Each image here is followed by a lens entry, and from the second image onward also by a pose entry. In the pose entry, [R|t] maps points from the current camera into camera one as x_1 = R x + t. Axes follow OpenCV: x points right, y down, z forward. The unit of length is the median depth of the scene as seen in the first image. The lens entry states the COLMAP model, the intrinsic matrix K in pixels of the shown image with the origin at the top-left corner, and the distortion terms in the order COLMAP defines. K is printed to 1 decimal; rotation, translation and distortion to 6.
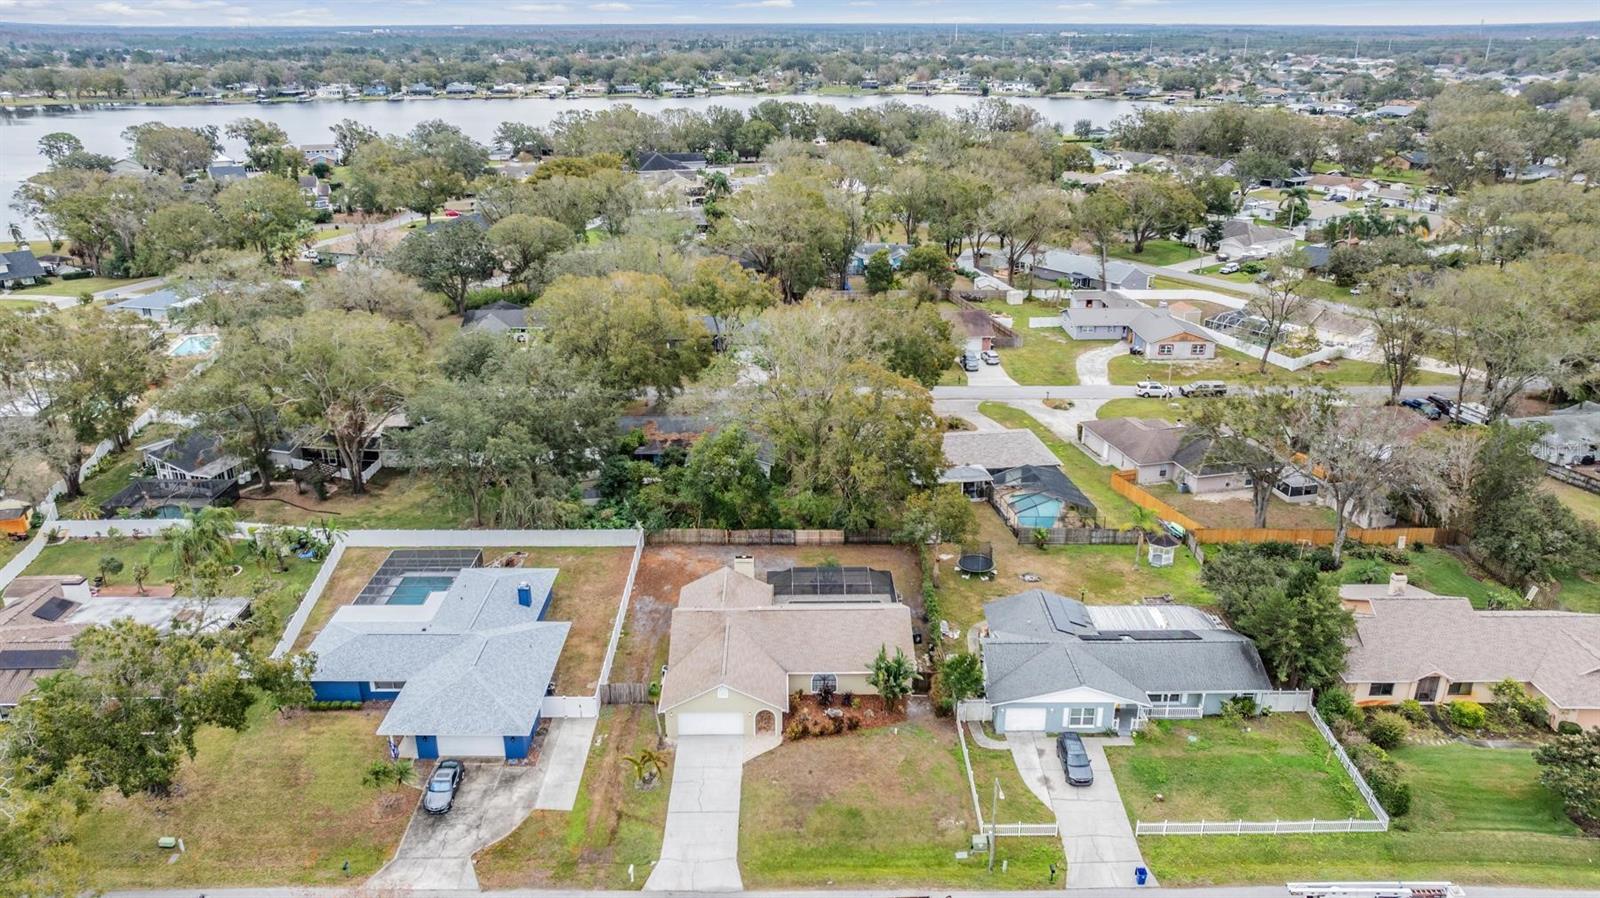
lens RADIAL K [[1151.1, 0, 800.0], [0, 1151.1, 449.0], [0, 0, 1]] dist [-0.027670, 0.004524]
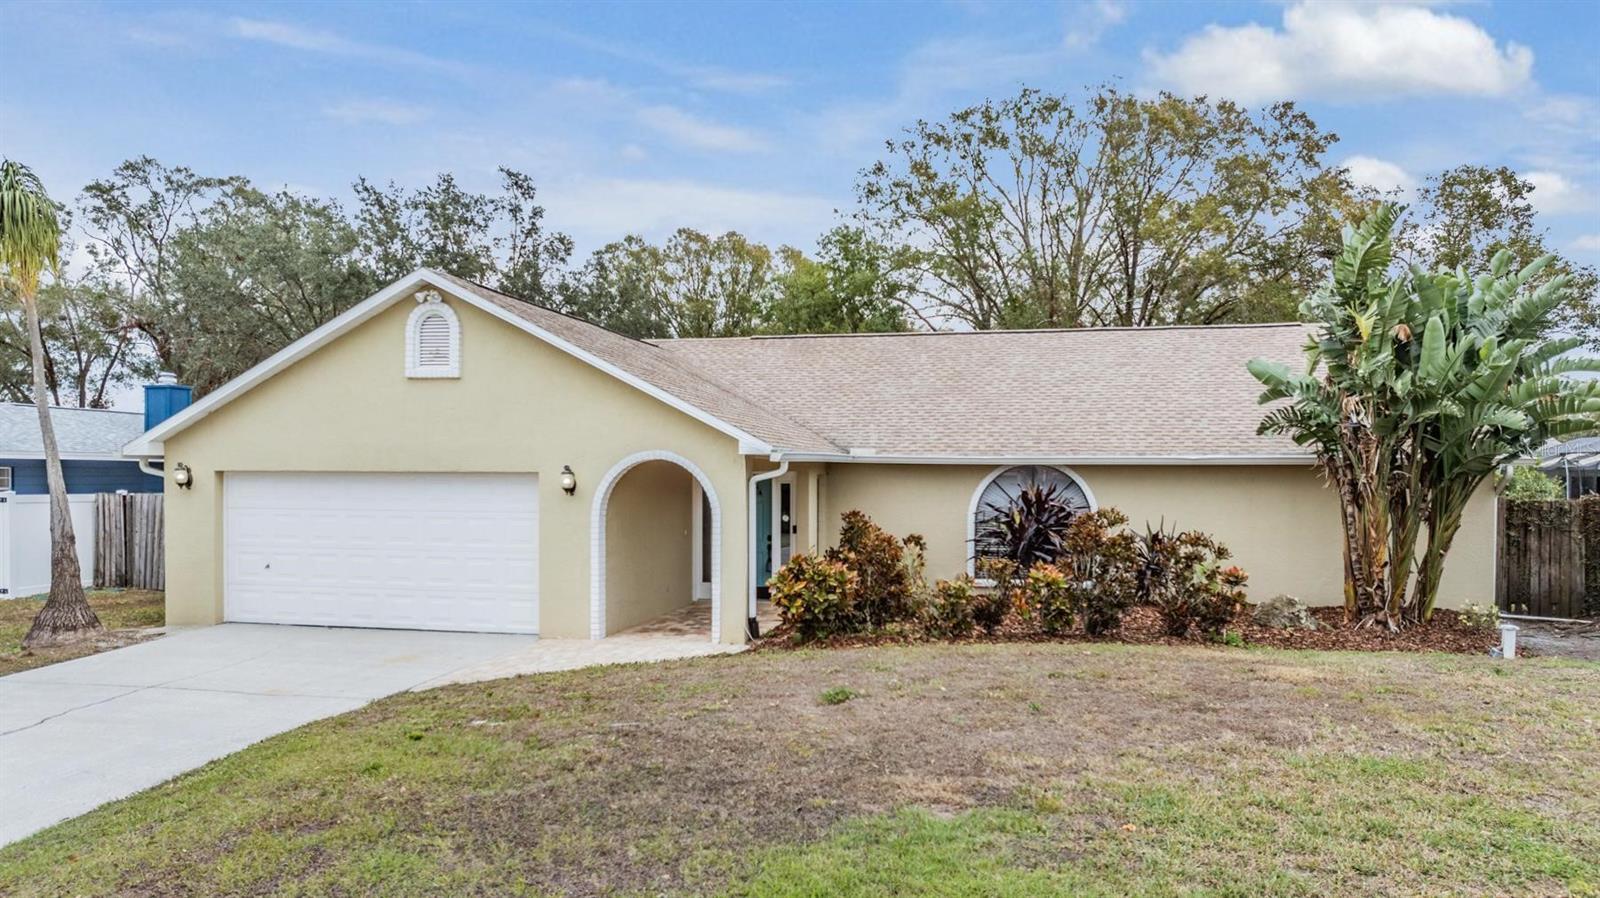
lens RADIAL K [[1151.1, 0, 800.0], [0, 1151.1, 449.0], [0, 0, 1]] dist [-0.027670, 0.004524]
pose [[0.972589, -0.004596, -0.232486, 0.033196], [-0.080479, 0.931361, -0.355092, 0.309904], [0.218161, 0.364069, 0.905461, 0.925351]]
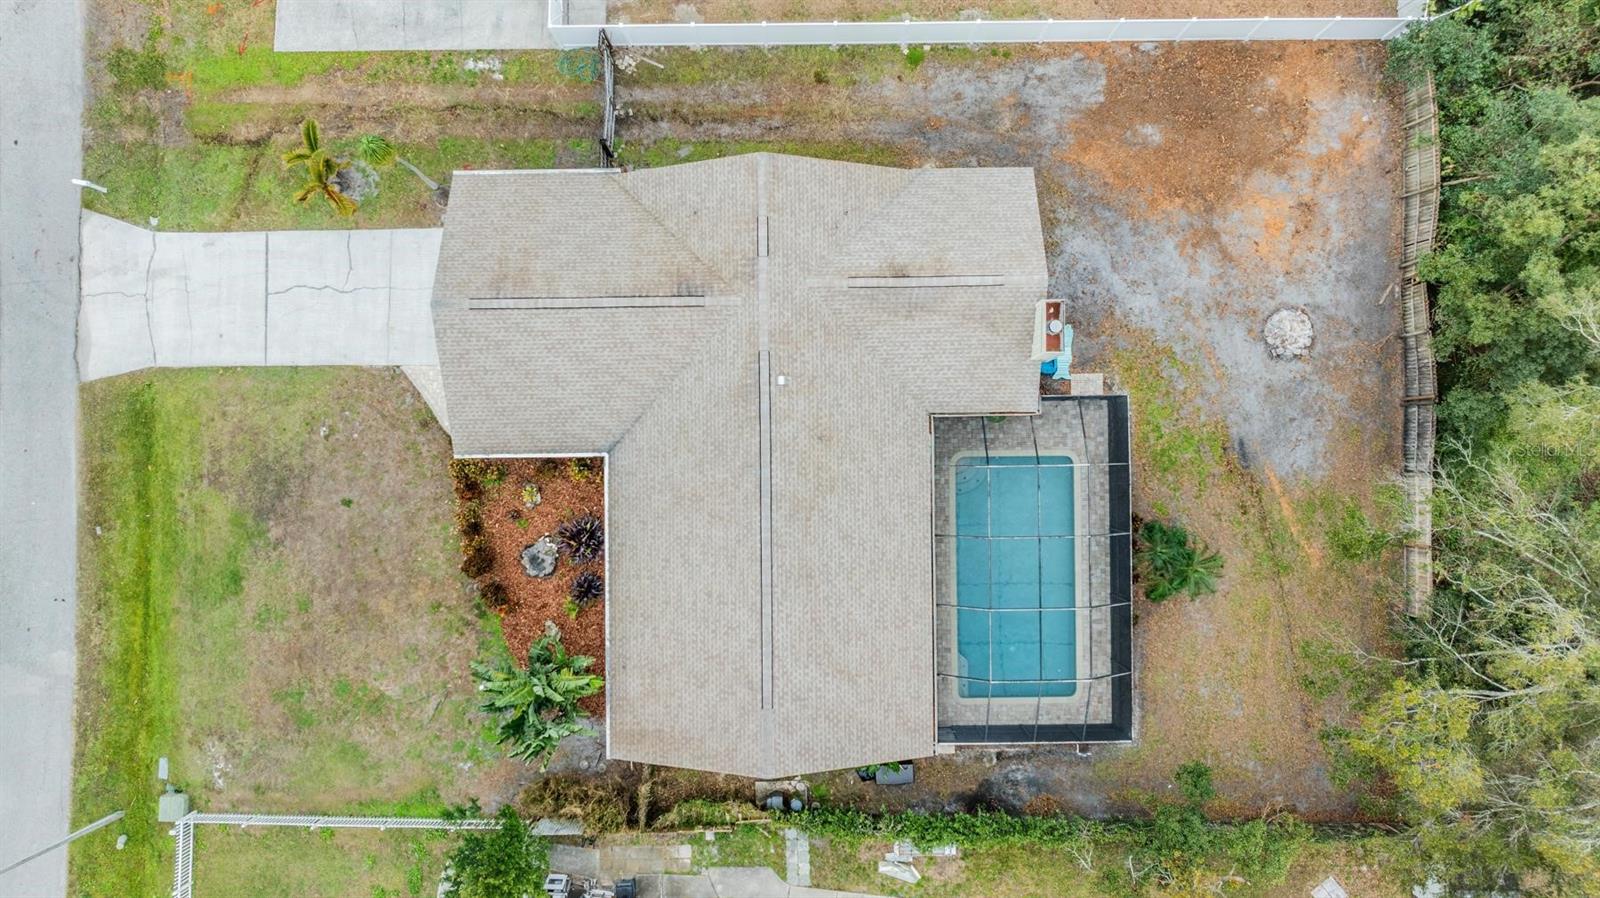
lens RADIAL K [[1151.1, 0, 800.0], [0, 1151.1, 449.0], [0, 0, 1]] dist [-0.027670, 0.004524]
pose [[-0.005957, 0.999900, -0.012829, -0.009158], [-0.332011, 0.010124, 0.943221, -0.263075], [0.943257, 0.009878, 0.331917, 1.059003]]
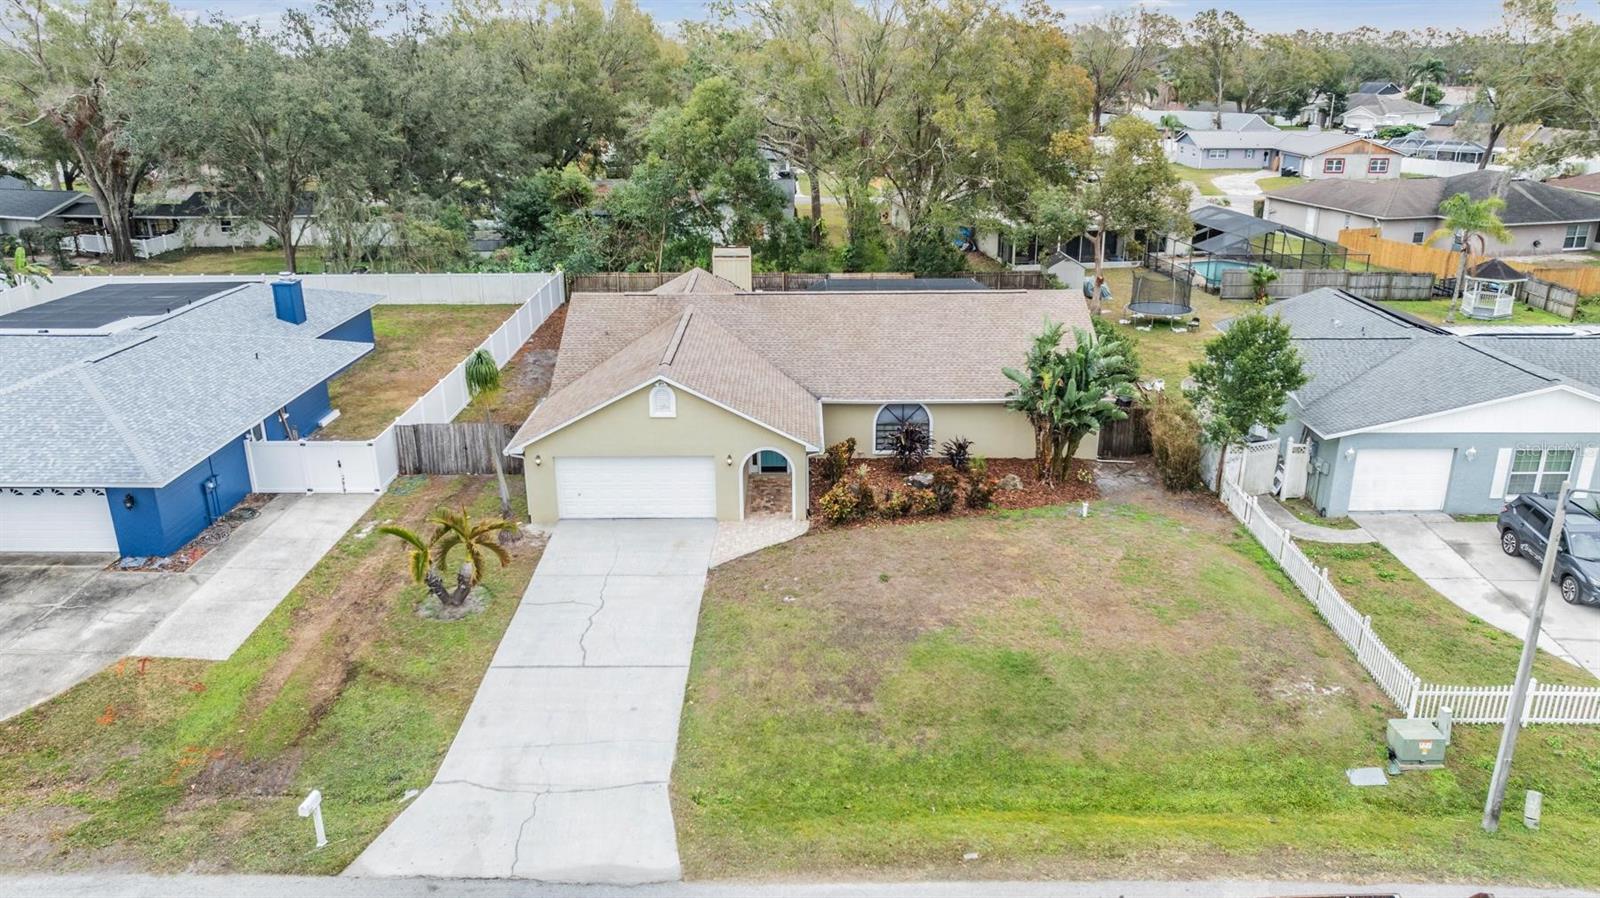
lens RADIAL K [[1151.1, 0, 800.0], [0, 1151.1, 449.0], [0, 0, 1]] dist [-0.027670, 0.004524]
pose [[0.999864, 0.001206, -0.016436, -0.012960], [-0.001683, 0.999577, -0.029038, 0.259509], [0.016394, 0.029062, 0.999443, 0.644199]]
